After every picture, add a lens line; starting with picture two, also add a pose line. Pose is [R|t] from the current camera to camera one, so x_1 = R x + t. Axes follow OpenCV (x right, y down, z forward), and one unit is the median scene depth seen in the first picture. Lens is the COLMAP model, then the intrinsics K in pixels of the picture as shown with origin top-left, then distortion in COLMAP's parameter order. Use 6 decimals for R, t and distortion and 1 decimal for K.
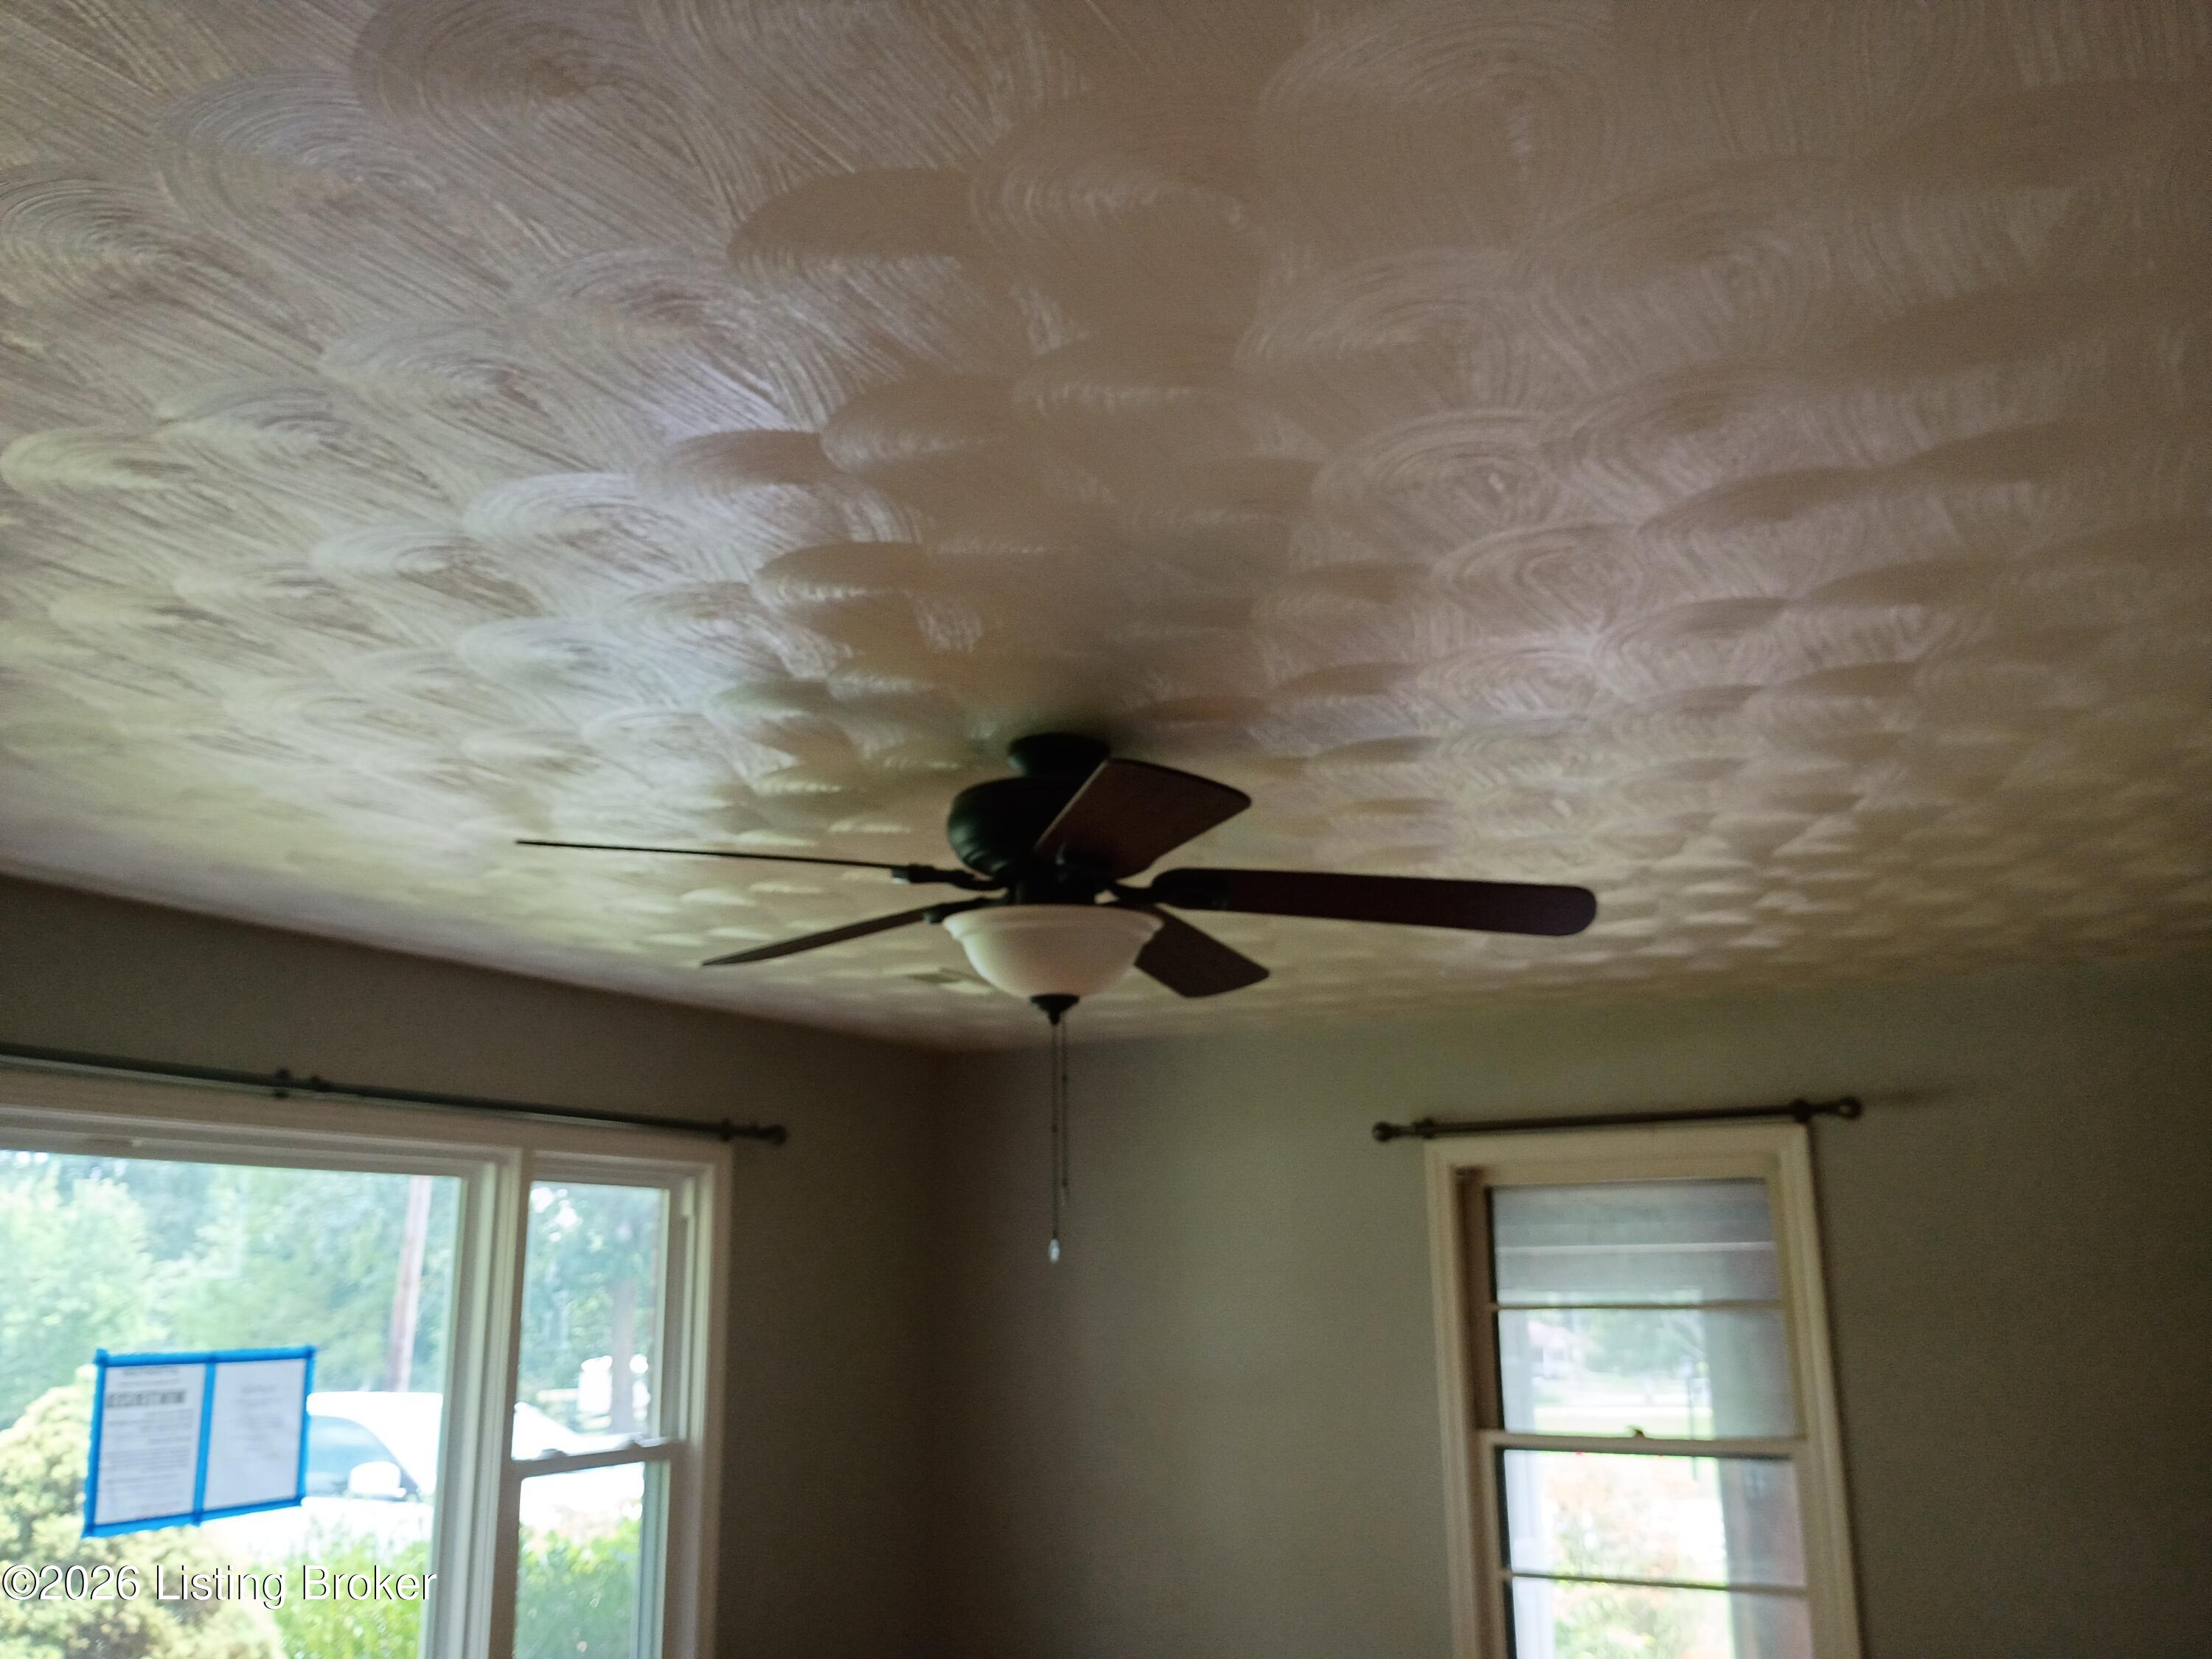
lens RADIAL K [[1877.9, 0, 1106.0], [0, 1877.9, 829.5], [0, 0, 1]] dist [0.045400, -0.048667]
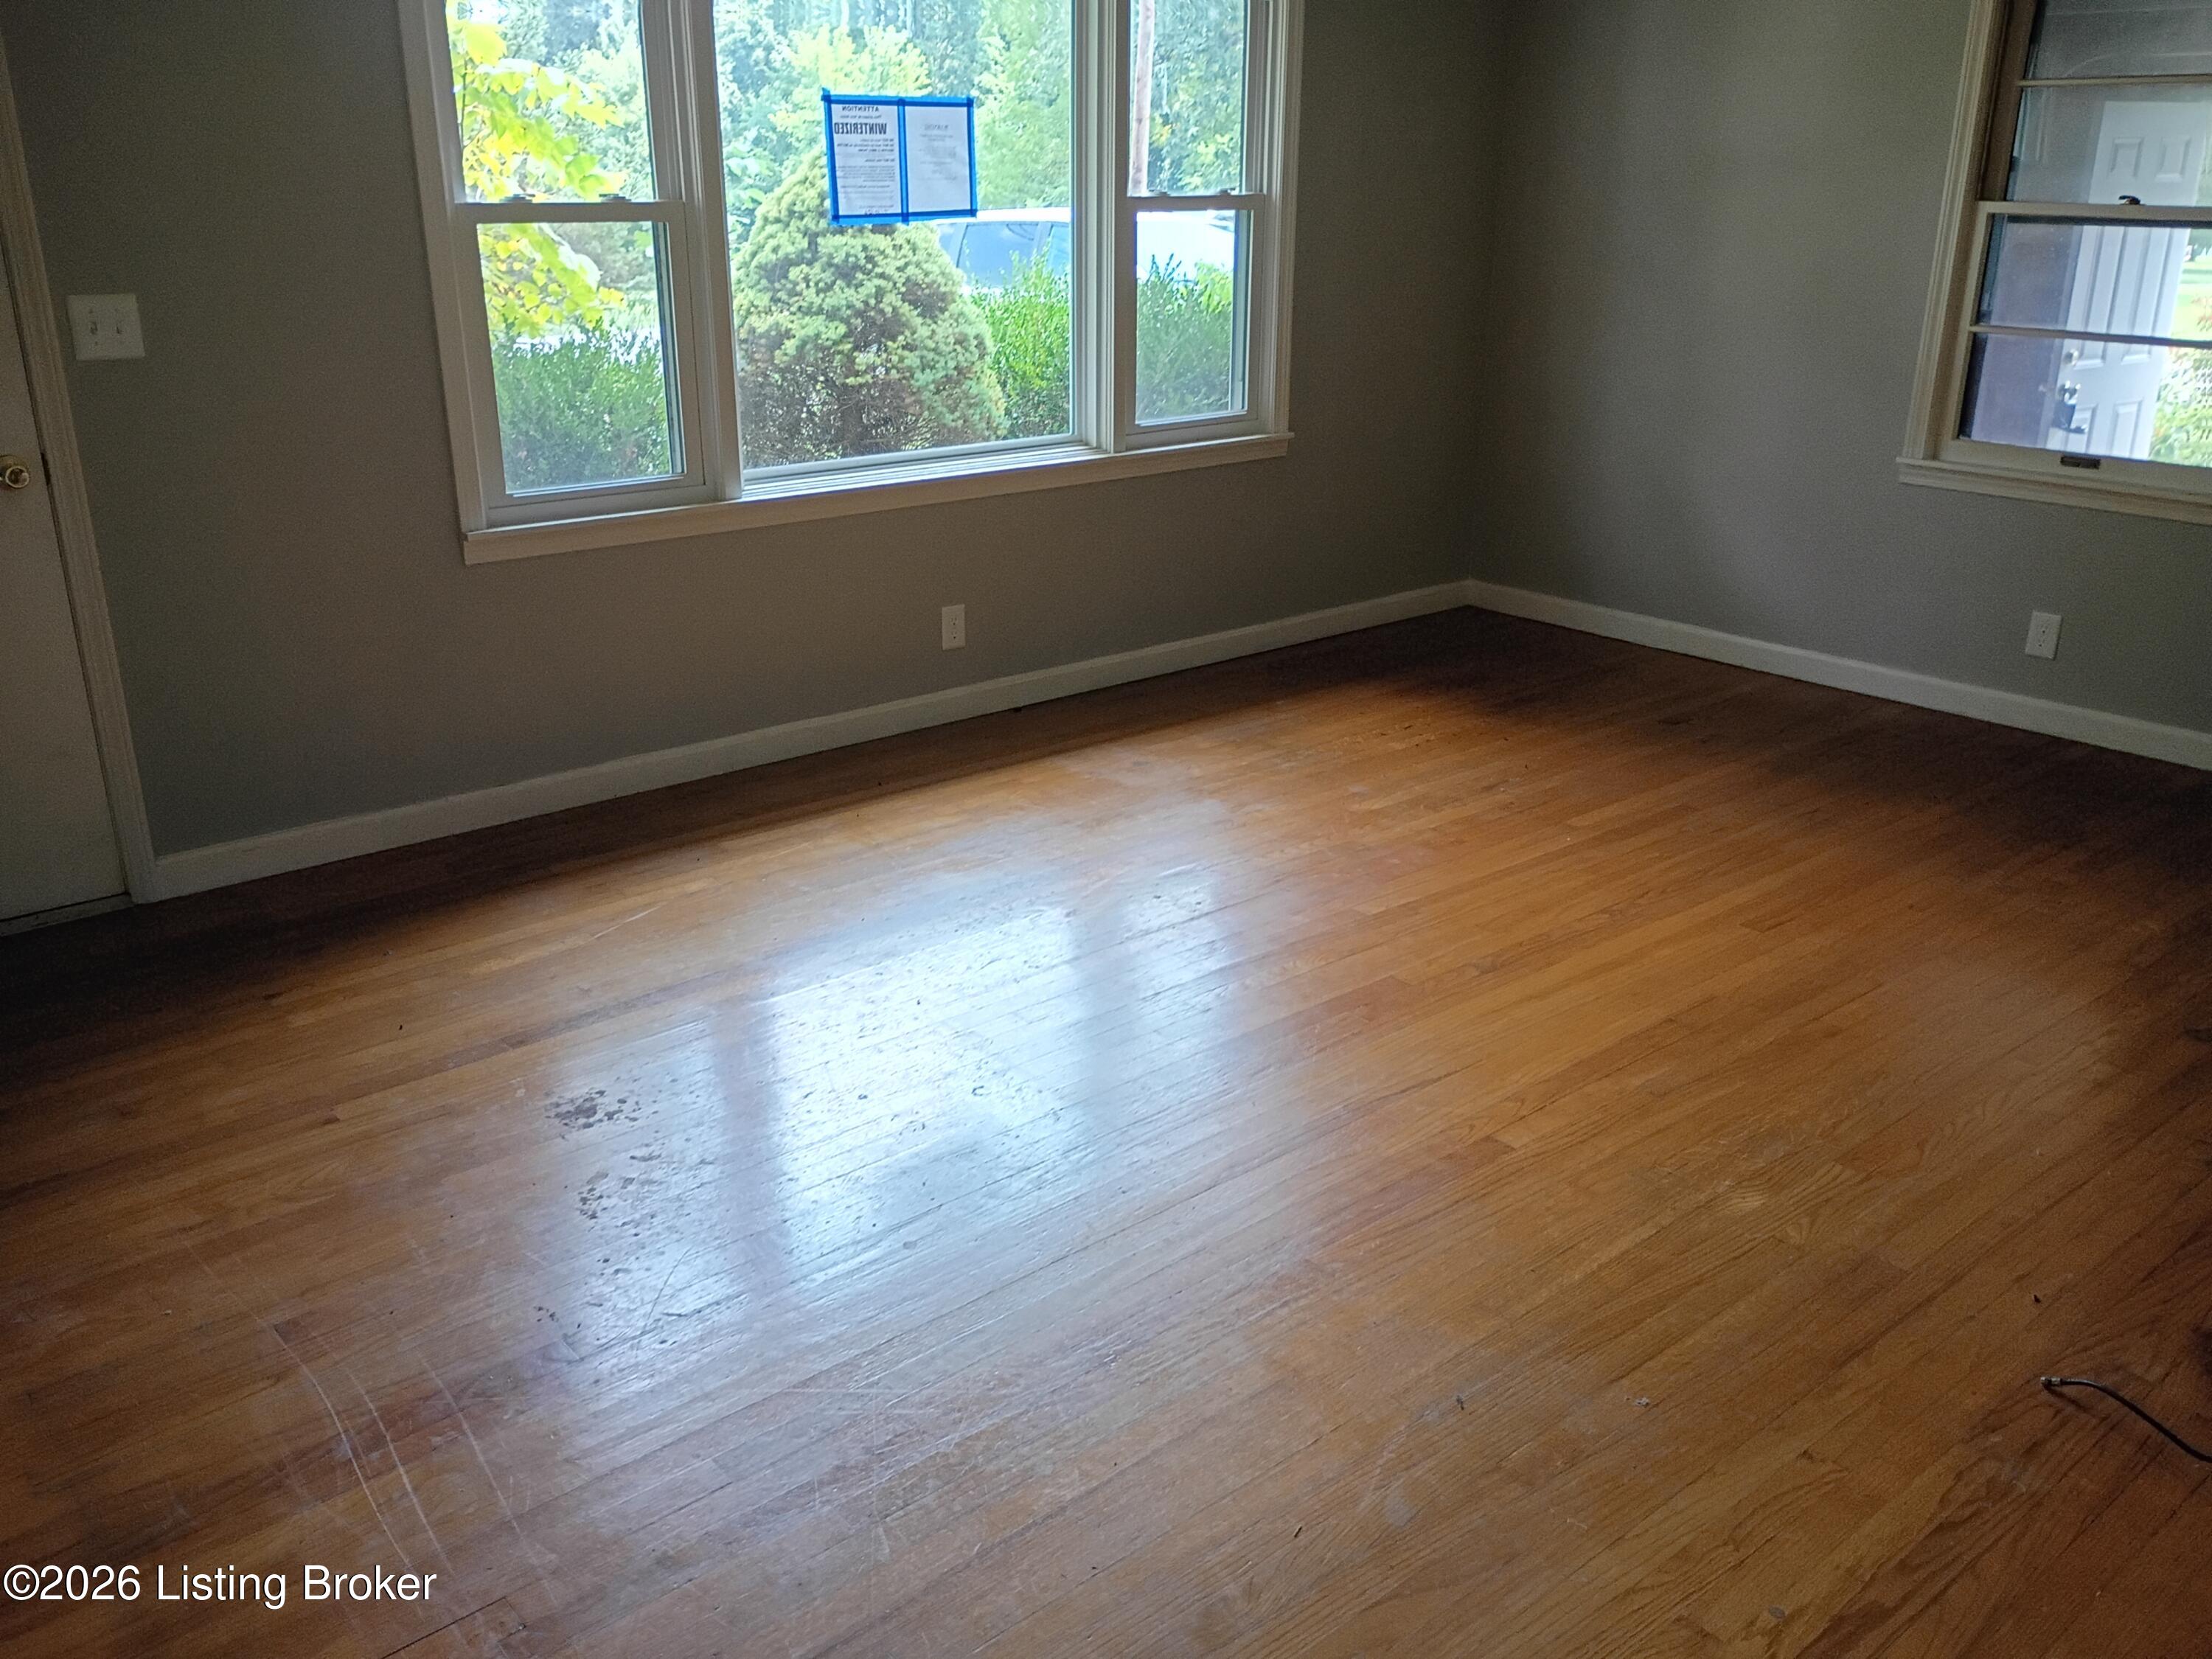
lens RADIAL K [[1877.9, 0, 1106.0], [0, 1877.9, 829.5], [0, 0, 1]] dist [0.045400, -0.048667]
pose [[0.930131, 0.136276, -0.341006, 0.164650], [0.074658, 0.839030, 0.538938, -0.000964], [0.359559, -0.526742, 0.770234, -0.219901]]
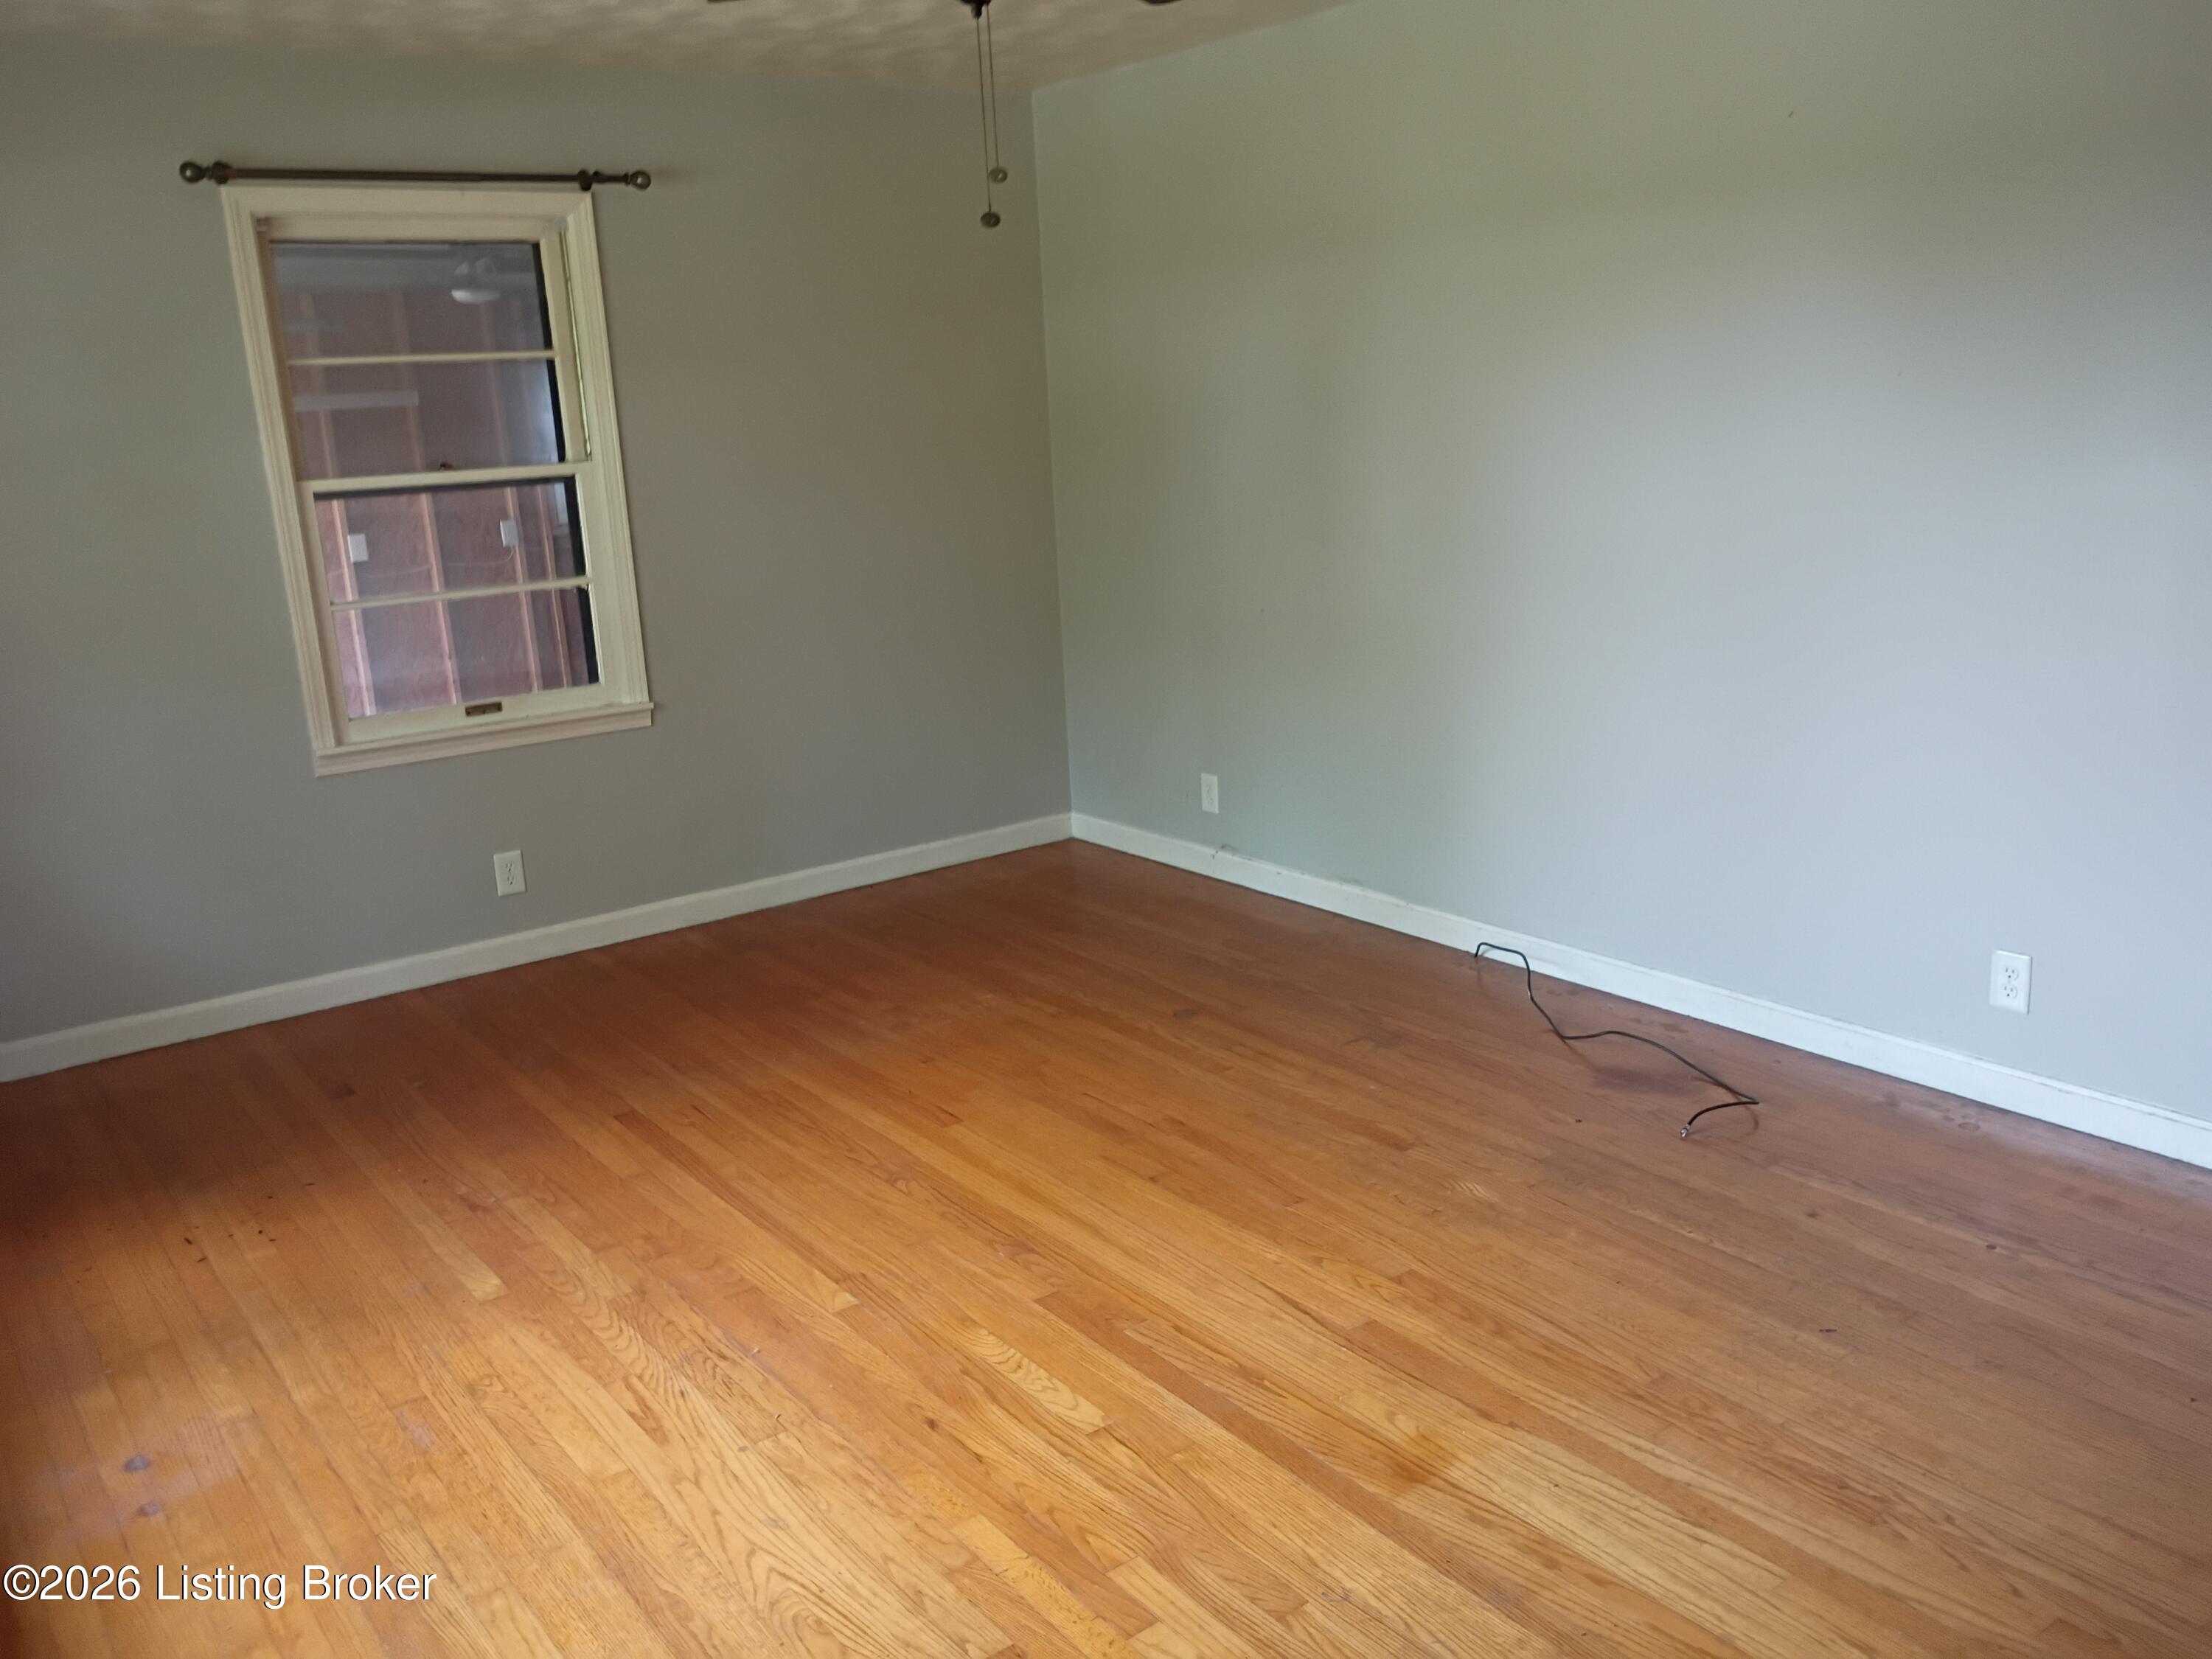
lens RADIAL K [[1836.2, 0, 1106.0], [0, 1836.2, 829.5], [0, 0, 1]] dist [0.037773, -0.015328]
pose [[0.422033, -0.229234, 0.877120, -0.613138], [-0.168568, 0.930790, 0.324369, 0.106362], [-0.890771, -0.284748, 0.354182, 0.227735]]
